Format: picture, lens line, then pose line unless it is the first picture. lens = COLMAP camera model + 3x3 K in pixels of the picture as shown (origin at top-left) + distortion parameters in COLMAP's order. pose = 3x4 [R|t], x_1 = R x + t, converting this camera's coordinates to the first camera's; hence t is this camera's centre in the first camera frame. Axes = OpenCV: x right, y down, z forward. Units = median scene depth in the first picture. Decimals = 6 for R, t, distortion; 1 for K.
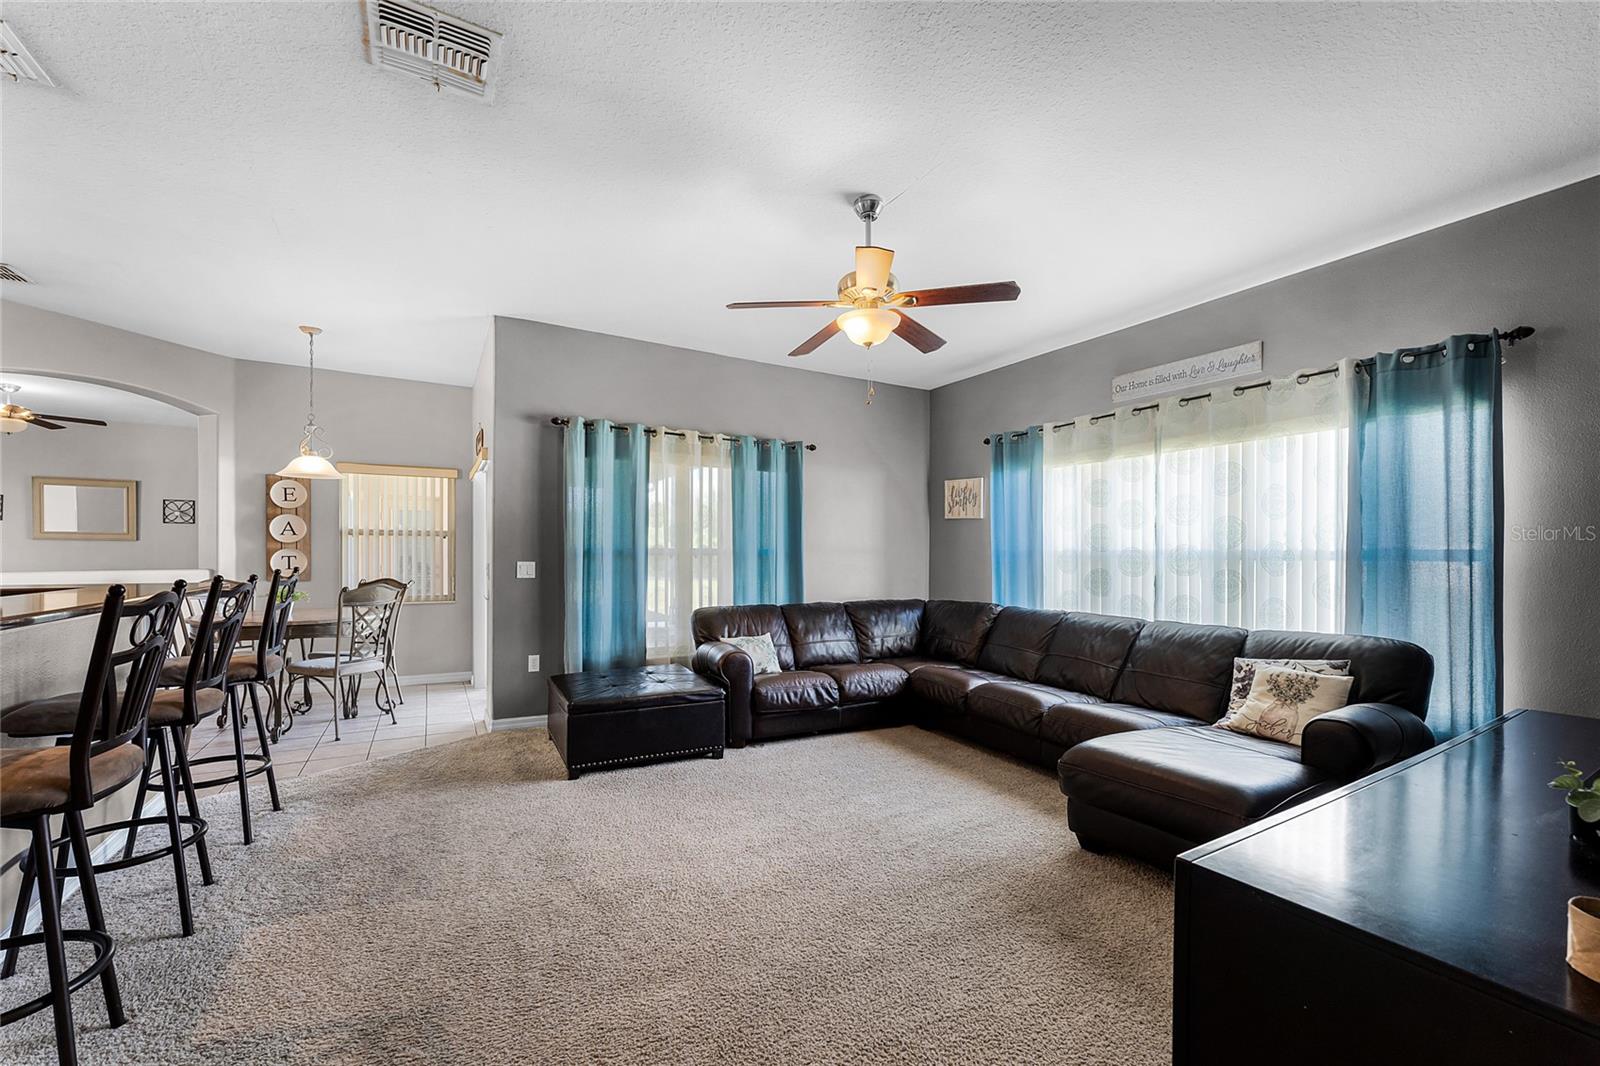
lens RADIAL K [[648.0, 0, 792.7], [0, 648.0, 561.7], [0, 0, 1]] dist [-0.000310, -0.000150]
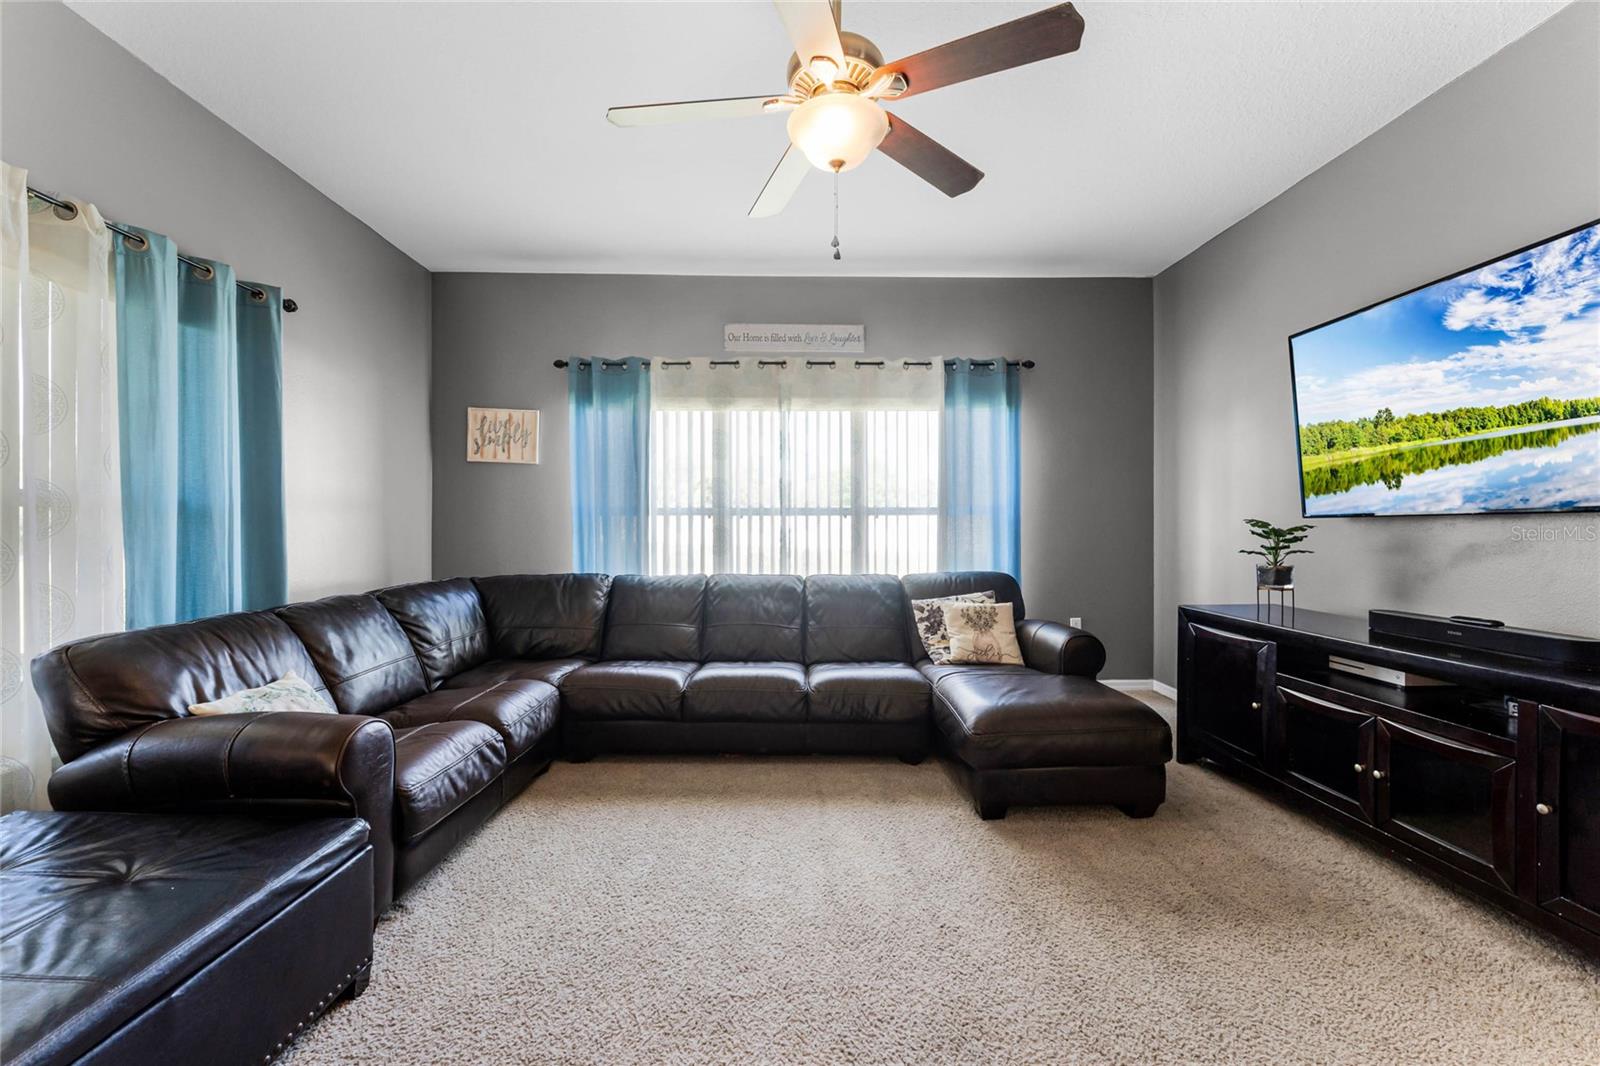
lens RADIAL K [[636.8, 0, 810.5], [0, 636.8, 526.5], [0, 0, 1]] dist [-0.001236, -0.000310]
pose [[0.472699, -0.014698, 0.881102, -0.290375], [0.012796, 0.999870, 0.009814, 0.004747], [-0.881131, 0.006635, 0.472825, 0.484463]]
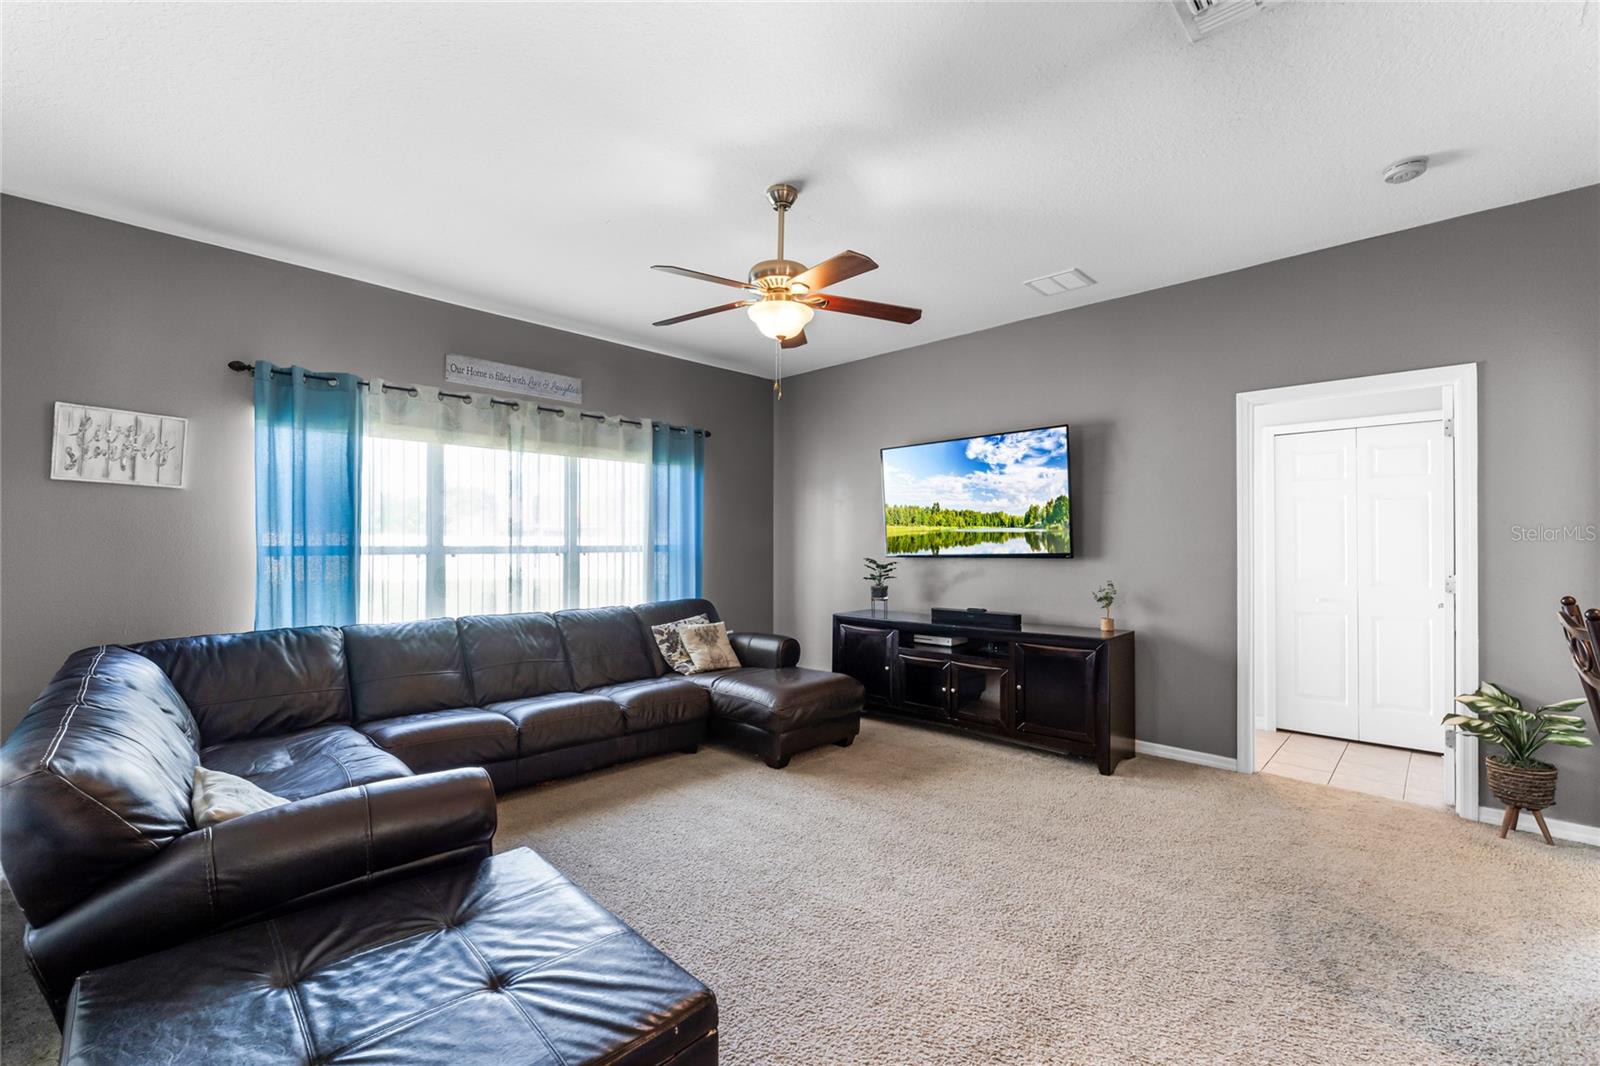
lens RADIAL K [[675.4, 0, 800.0], [0, 675.4, 533.0], [0, 0, 1]] dist [0.001051, -0.011740]
pose [[-0.285641, -0.018038, 0.958167, -0.591817], [-0.012937, 0.999804, 0.014965, -0.057171], [-0.958249, -0.008121, -0.285819, 0.852596]]
